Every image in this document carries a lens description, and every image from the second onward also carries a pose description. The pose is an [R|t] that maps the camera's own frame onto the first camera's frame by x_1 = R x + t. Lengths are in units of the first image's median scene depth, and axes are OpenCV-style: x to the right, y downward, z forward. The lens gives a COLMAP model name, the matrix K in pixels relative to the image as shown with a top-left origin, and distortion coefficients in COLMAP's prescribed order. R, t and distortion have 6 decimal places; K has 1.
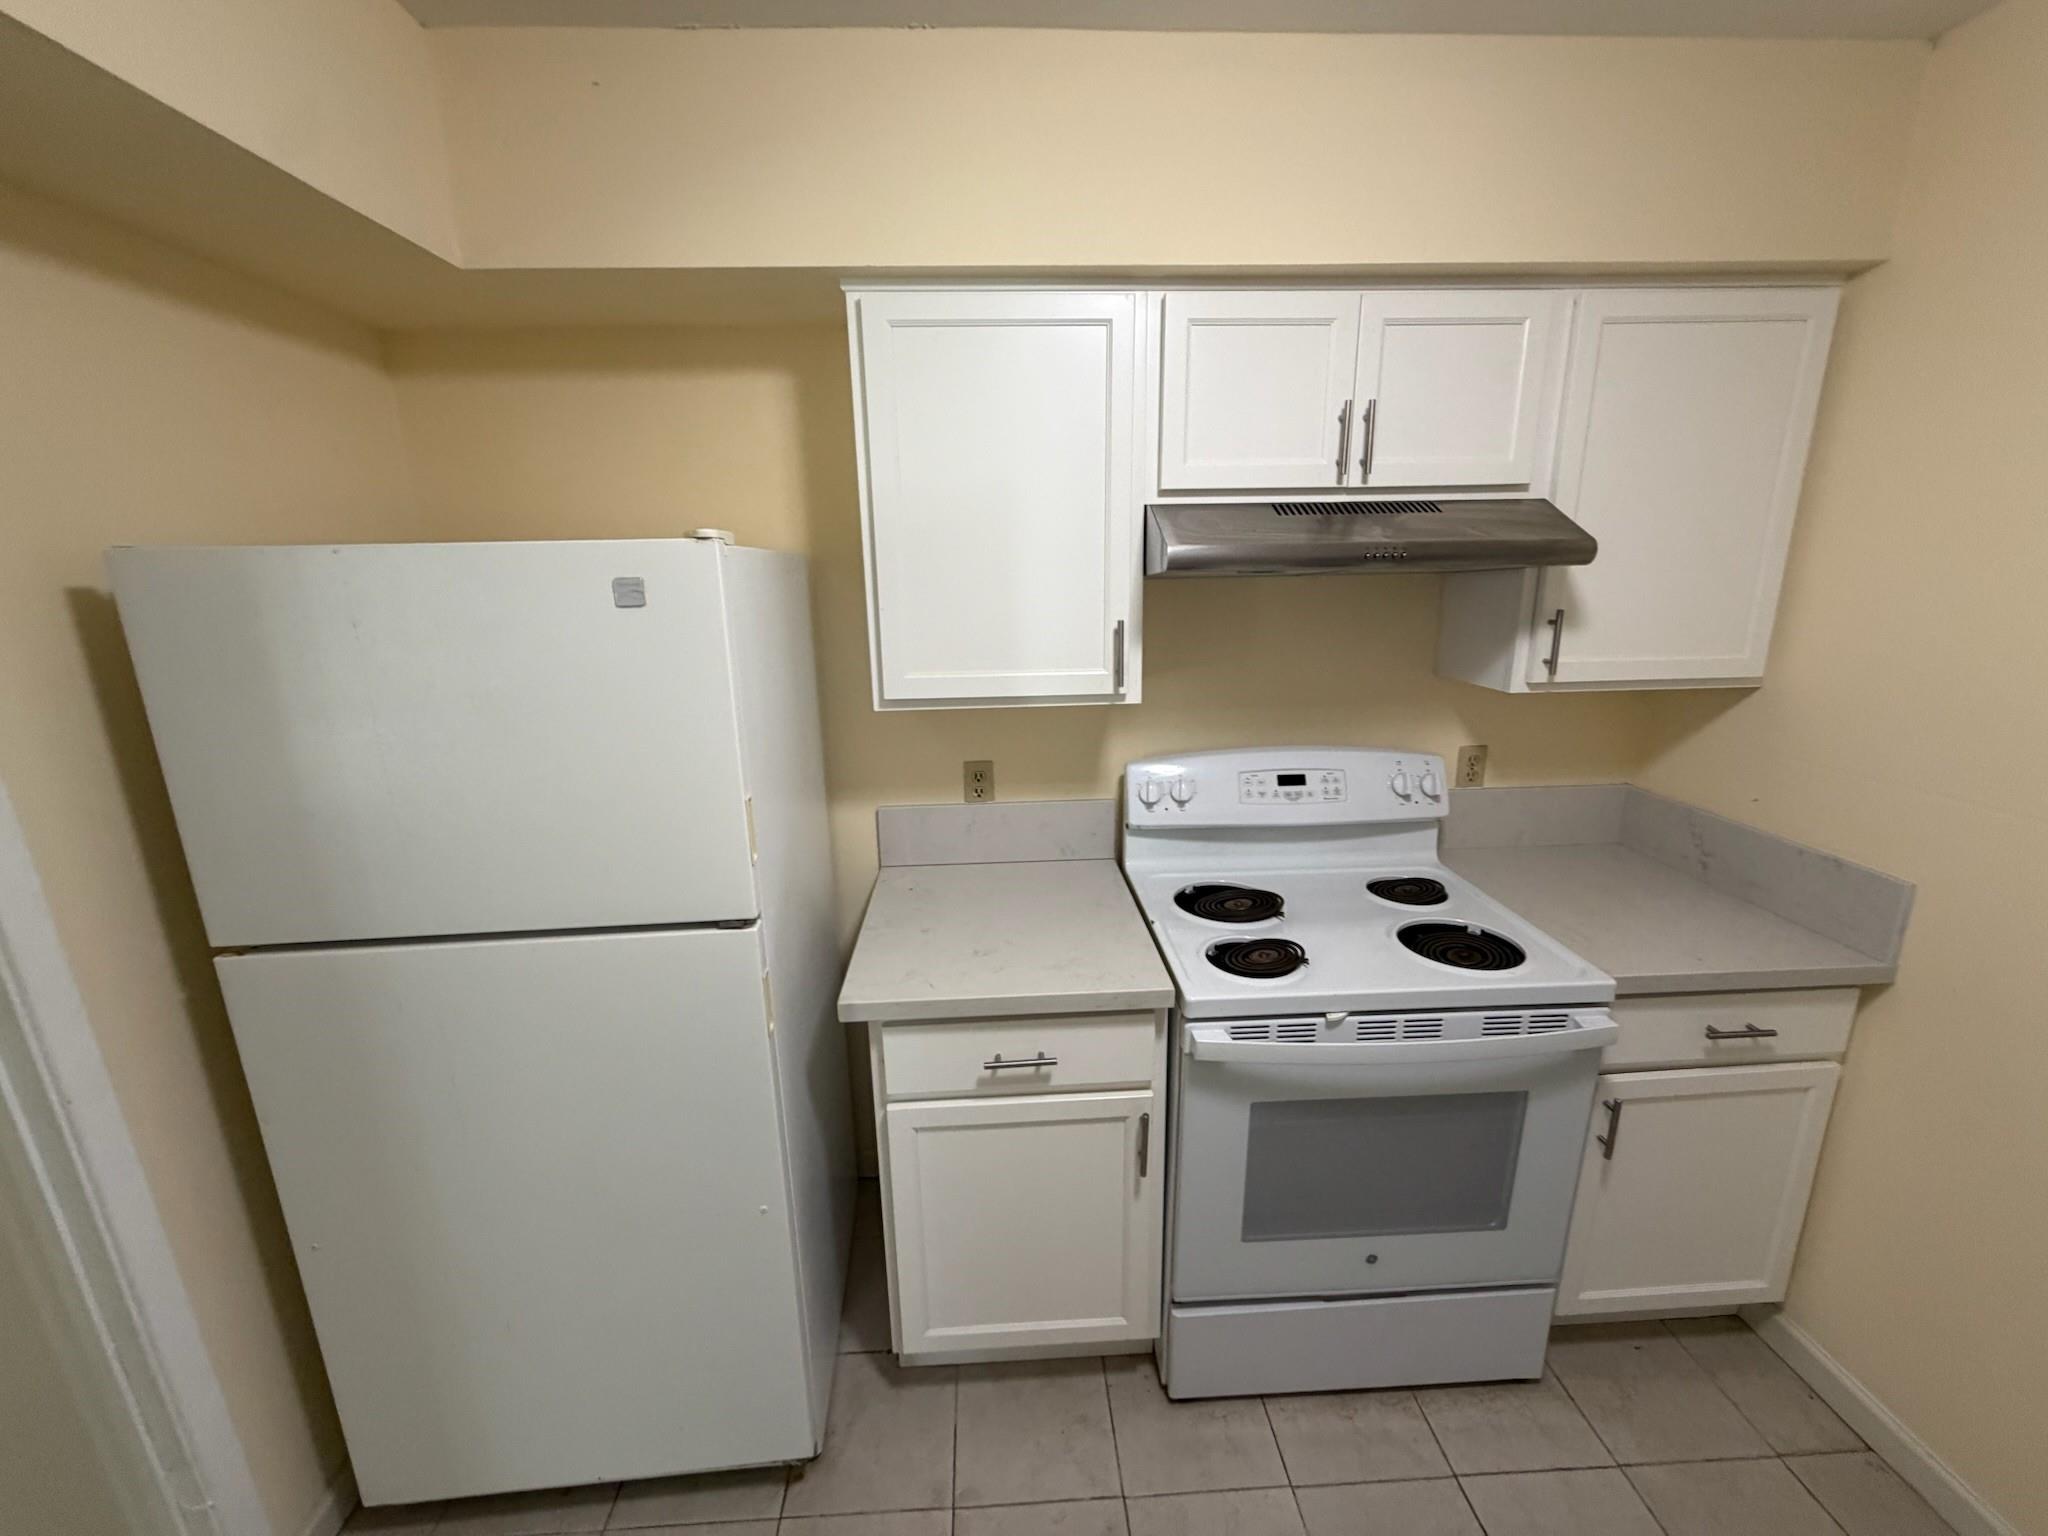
lens RADIAL K [[818.9, 0, 1020.5], [0, 818.9, 769.9], [0, 0, 1]] dist [-0.000272, 0.000546]
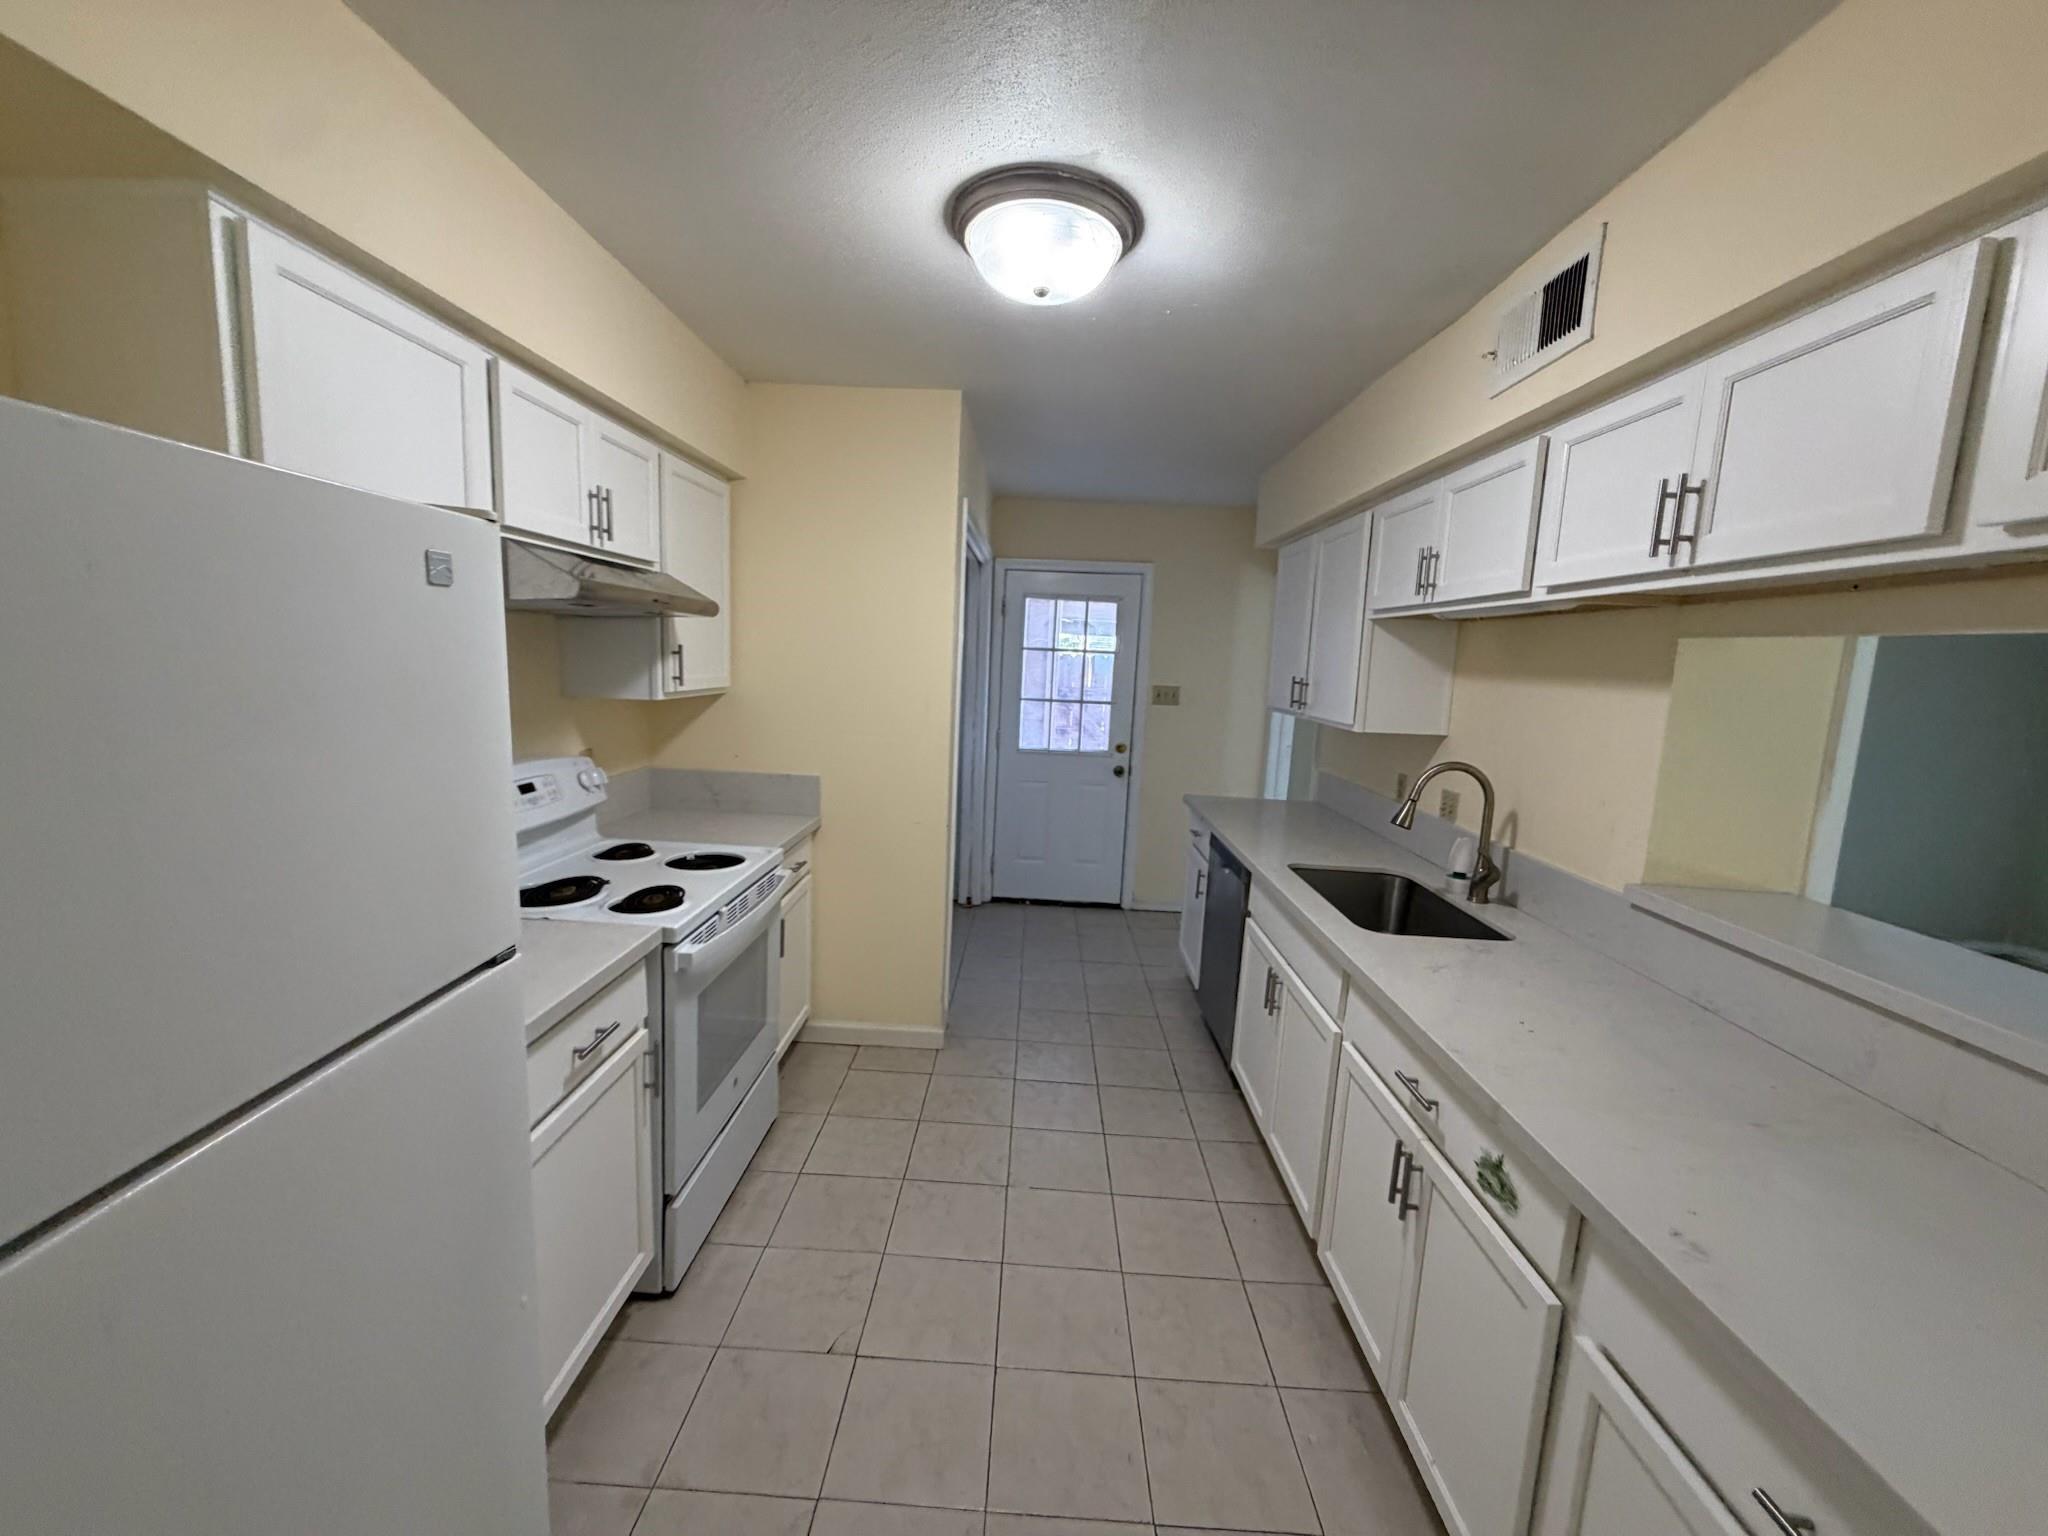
lens RADIAL K [[818.9, 0, 1020.5], [0, 818.9, 769.9], [0, 0, 1]] dist [-0.000272, 0.000546]
pose [[0.071891, -0.115860, 0.990660, -0.867097], [0.200440, 0.974646, 0.099442, 0.013903], [-0.977065, 0.191419, 0.093292, 0.253614]]
